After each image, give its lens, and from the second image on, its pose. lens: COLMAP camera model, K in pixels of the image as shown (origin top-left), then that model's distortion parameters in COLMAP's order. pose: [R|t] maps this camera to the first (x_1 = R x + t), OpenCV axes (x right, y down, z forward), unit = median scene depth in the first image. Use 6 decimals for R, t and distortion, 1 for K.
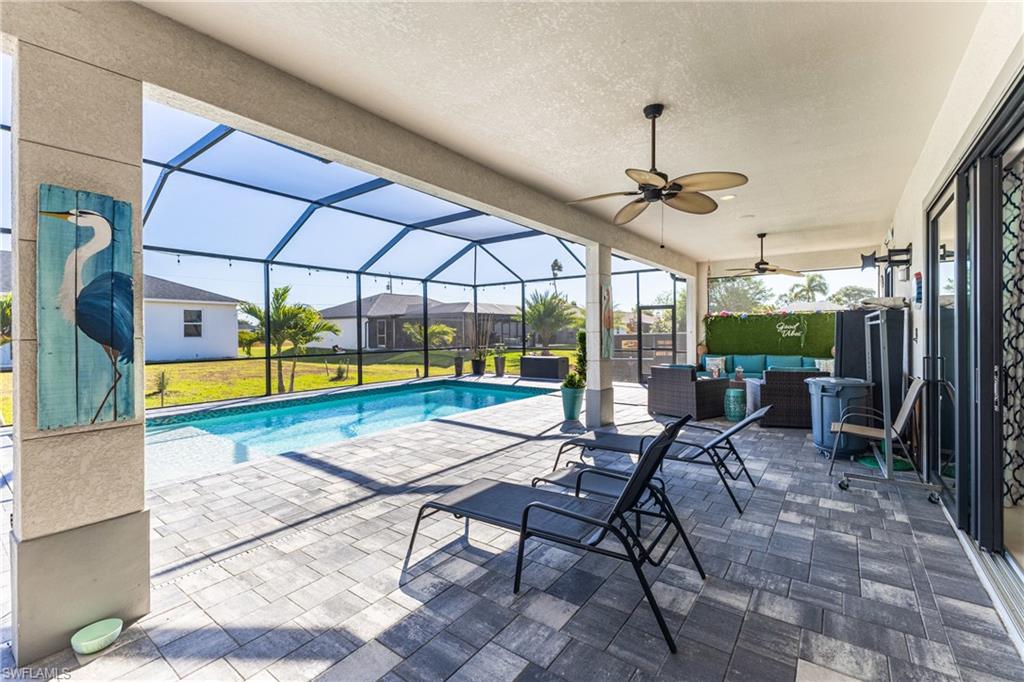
lens RADIAL K [[439.9, 0, 509.3], [0, 439.9, 333.2], [0, 0, 1]] dist [0.009268, -0.000008]
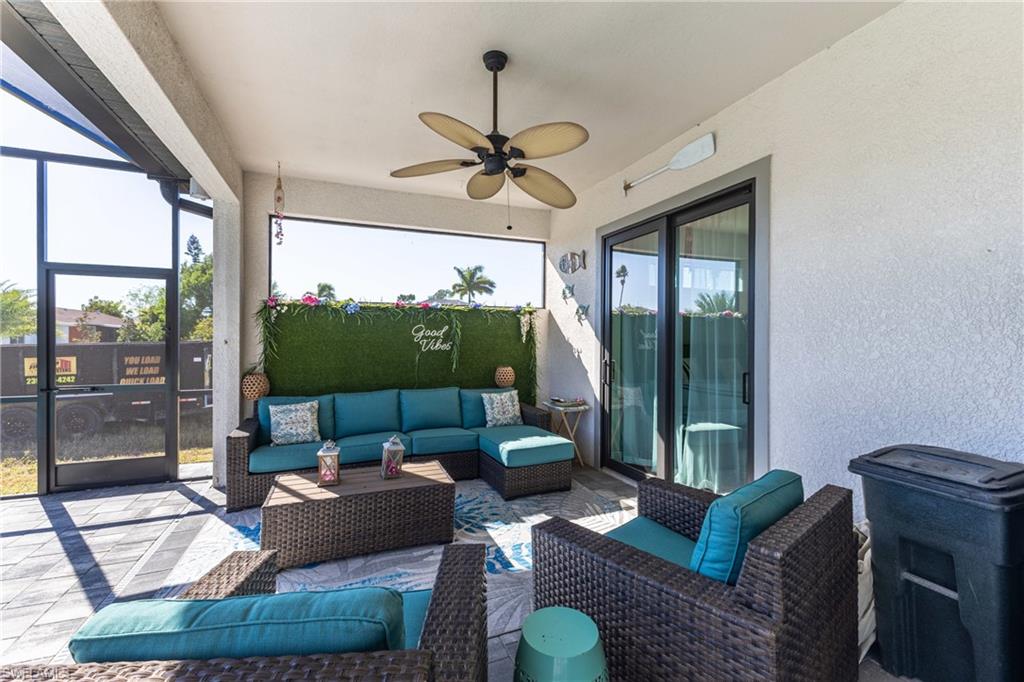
lens RADIAL K [[436.5, 0, 512.0], [0, 436.5, 341.0], [0, 0, 1]] dist [0.002854, 0.000366]
pose [[0.503832, 0.004490, 0.863790, 0.185965], [-0.003682, 0.999989, -0.003051, -0.002669], [-0.863794, -0.001644, 0.503843, 0.530694]]
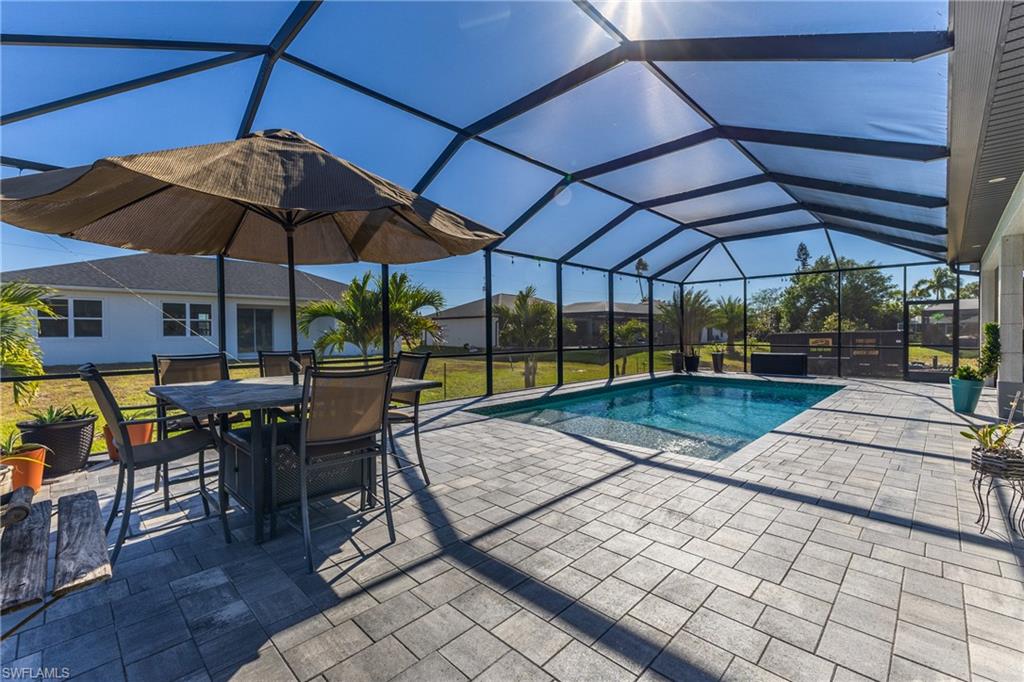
lens RADIAL K [[439.9, 0, 509.3], [0, 439.9, 333.2], [0, 0, 1]] dist [0.009268, -0.000008]
pose [[0.992859, 0.001595, -0.119287, -0.456931], [-0.001943, 0.999994, -0.002801, 0.014125], [0.119282, 0.003013, 0.992856, -0.072864]]
